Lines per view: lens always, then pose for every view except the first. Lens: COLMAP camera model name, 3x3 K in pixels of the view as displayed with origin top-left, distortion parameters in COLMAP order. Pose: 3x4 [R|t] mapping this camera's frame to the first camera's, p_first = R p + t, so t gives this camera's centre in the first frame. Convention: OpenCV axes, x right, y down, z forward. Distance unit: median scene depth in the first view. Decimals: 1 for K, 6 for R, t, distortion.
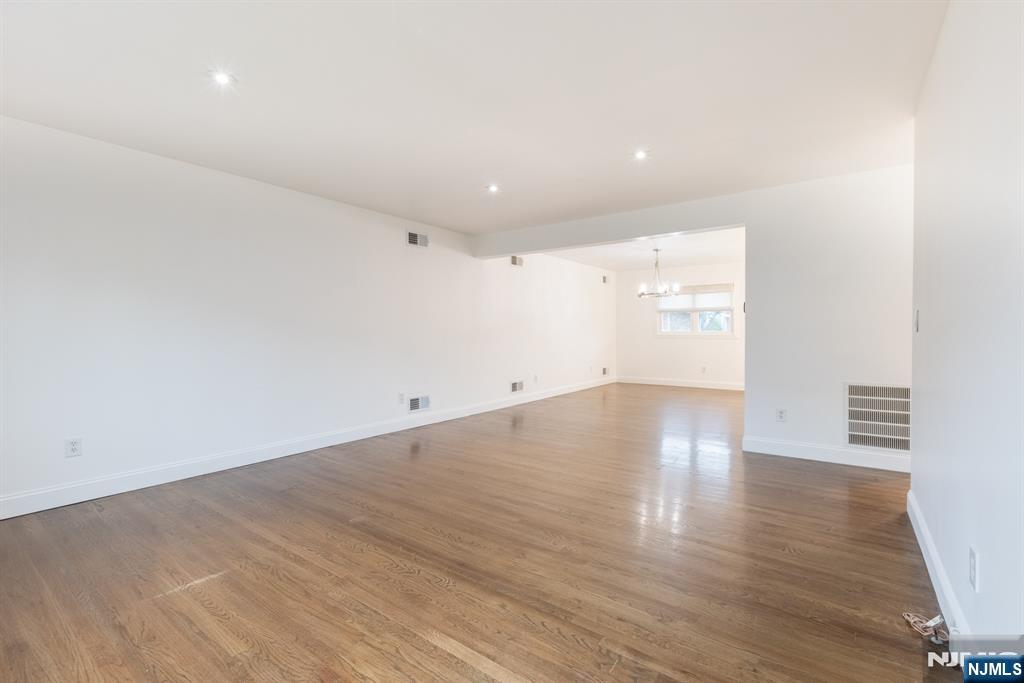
lens RADIAL K [[454.7, 0, 512.3], [0, 454.7, 337.1], [0, 0, 1]] dist [0.000700, 0.000513]
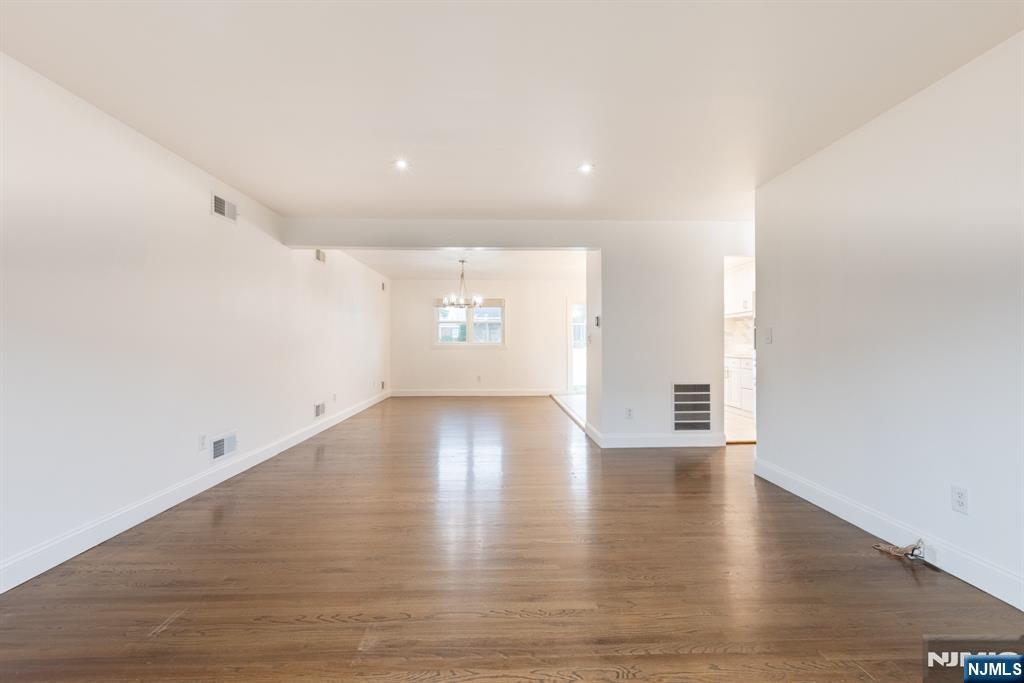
lens RADIAL K [[454.7, 0, 512.3], [0, 454.7, 337.1], [0, 0, 1]] dist [0.000700, 0.000513]
pose [[0.786328, 0.009503, 0.617737, -0.477691], [0.005865, 0.999722, -0.022844, -0.001375], [-0.617782, 0.021586, 0.786053, 0.316005]]
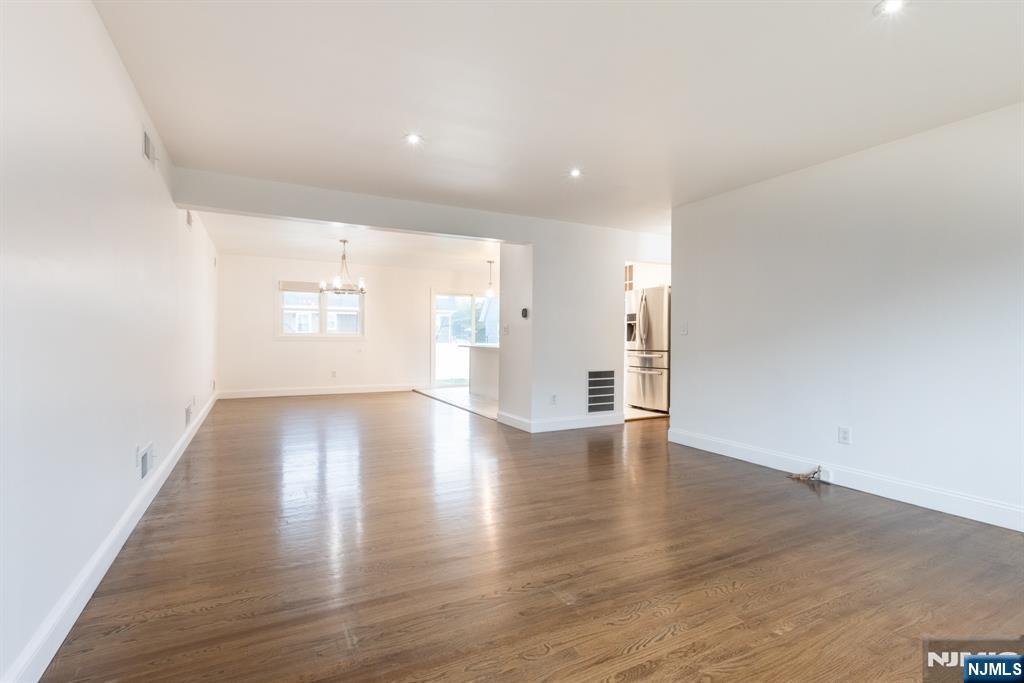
lens RADIAL K [[486.3, 0, 511.4], [0, 486.3, 335.5], [0, 0, 1]] dist [-0.000300, 0.000319]
pose [[0.443800, 0.009425, 0.896076, -0.864300], [0.001415, 0.999936, -0.011218, 0.010034], [-0.896125, 0.006246, 0.443758, 0.621994]]
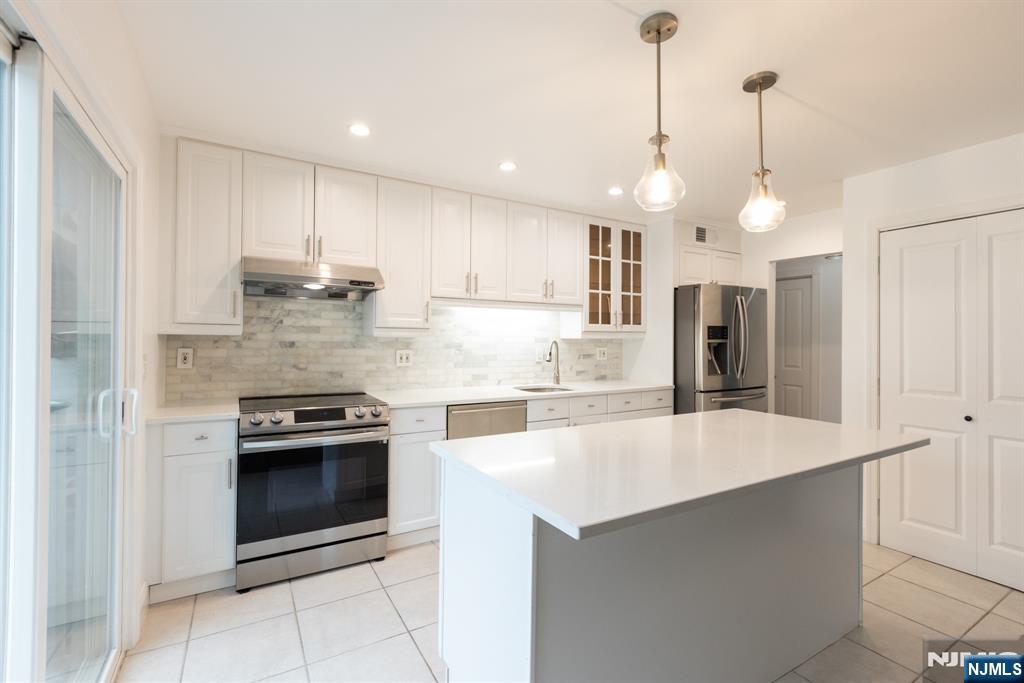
lens RADIAL K [[454.7, 0, 512.3], [0, 454.7, 337.1], [0, 0, 1]] dist [0.000700, 0.000513]
pose [[-0.919578, -0.004118, 0.392886, 1.413811], [-0.002218, 0.999984, 0.005291, -0.091299], [-0.392901, 0.003994, -0.919572, 2.413860]]
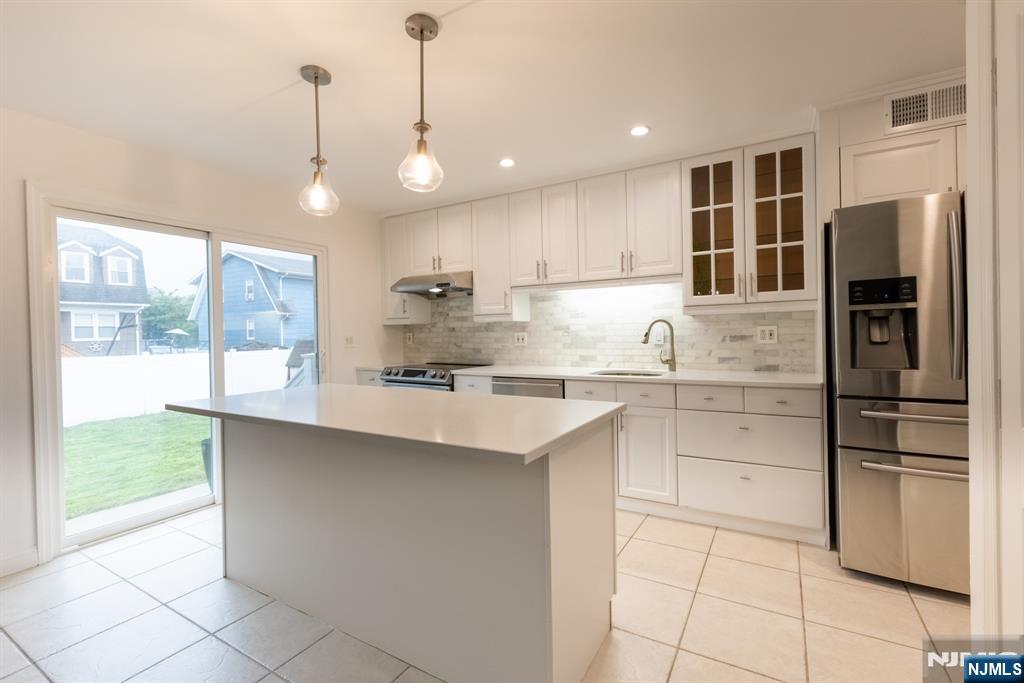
lens RADIAL K [[454.7, 0, 512.3], [0, 454.7, 337.1], [0, 0, 1]] dist [0.000700, 0.000513]
pose [[-0.098267, -0.004546, 0.995150, 0.800989], [0.028186, 0.999576, 0.007349, -0.052694], [-0.994761, 0.028771, -0.098098, 1.701342]]
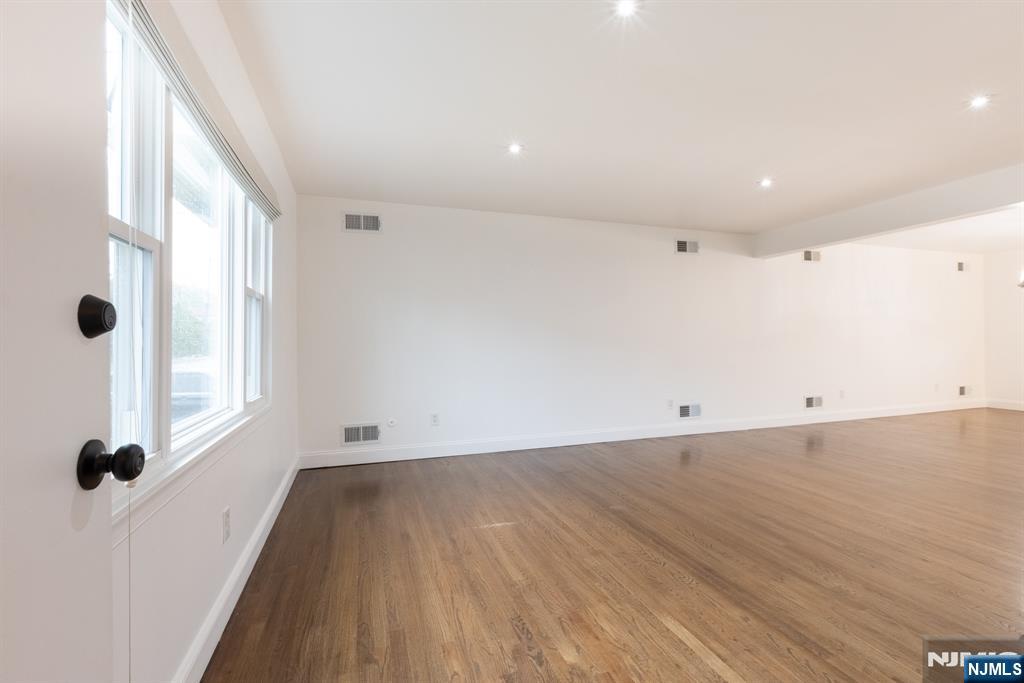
lens RADIAL K [[451.4, 0, 510.6], [0, 451.4, 338.3], [0, 0, 1]] dist [-0.003128, -0.000427]
pose [[0.817330, -0.007504, -0.576121, 0.073595], [-0.000449, 0.999907, -0.013661, 0.000638], [0.576170, 0.011424, 0.817250, -0.051079]]
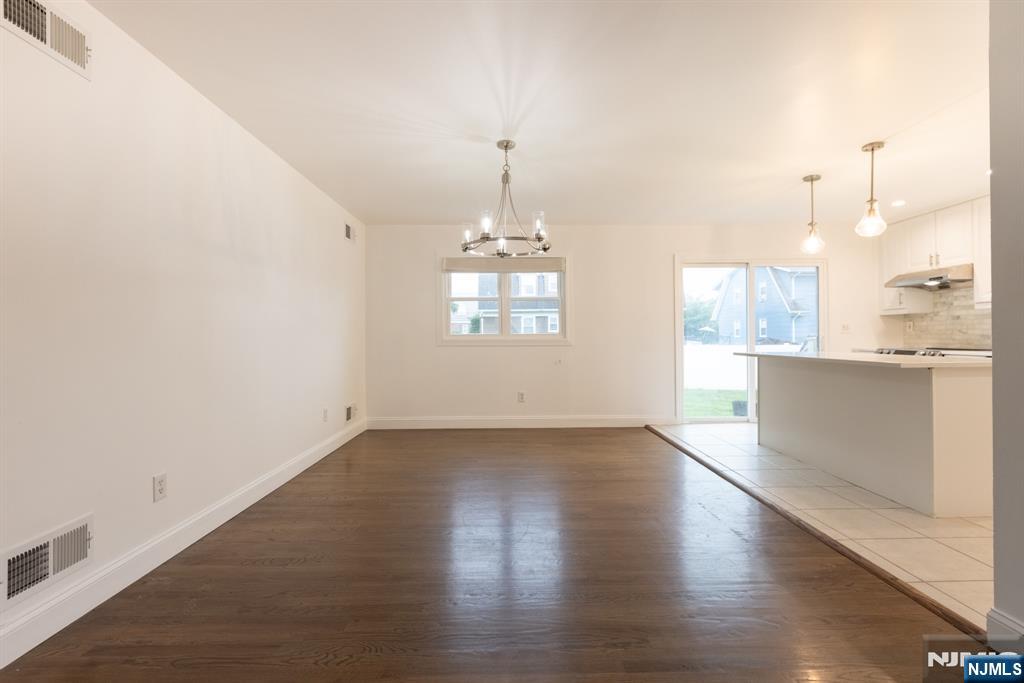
lens RADIAL K [[454.7, 0, 512.3], [0, 454.7, 337.1], [0, 0, 1]] dist [0.000700, 0.000513]
pose [[0.798501, -0.000060, 0.601993, 0.130502], [0.010805, 0.999840, -0.014232, -0.000842], [-0.601896, 0.017869, 0.798374, 1.433847]]
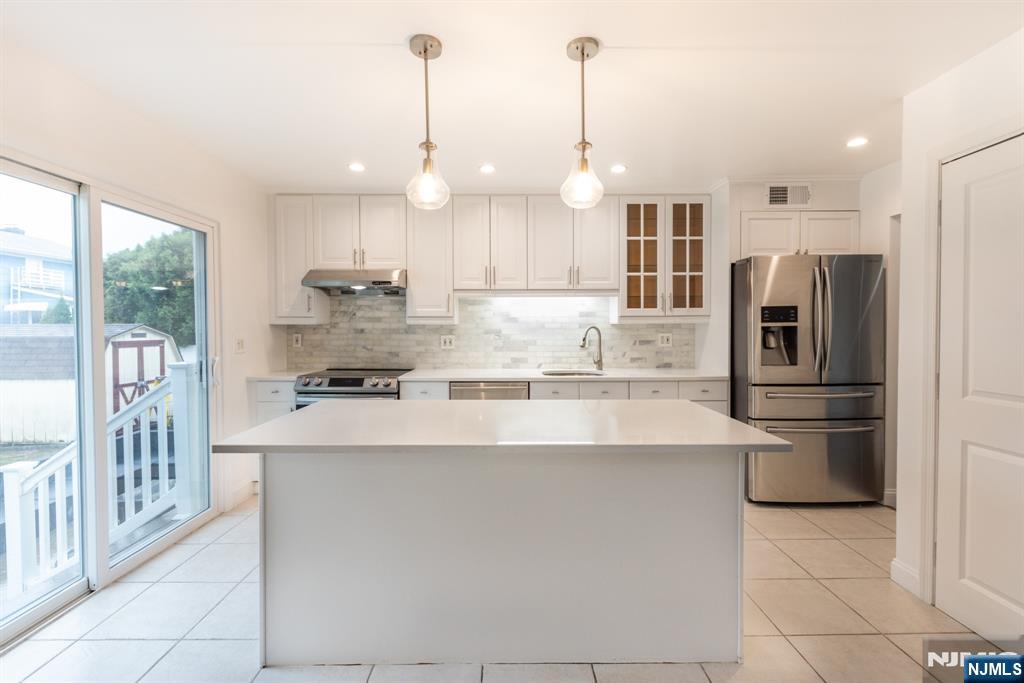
lens RADIAL K [[454.7, 0, 512.3], [0, 454.7, 337.1], [0, 0, 1]] dist [0.000700, 0.000513]
pose [[-0.600219, -0.013912, 0.799714, 0.952359], [0.012256, 0.999571, 0.026587, -0.081824], [-0.799741, 0.025759, -0.599792, 2.158121]]
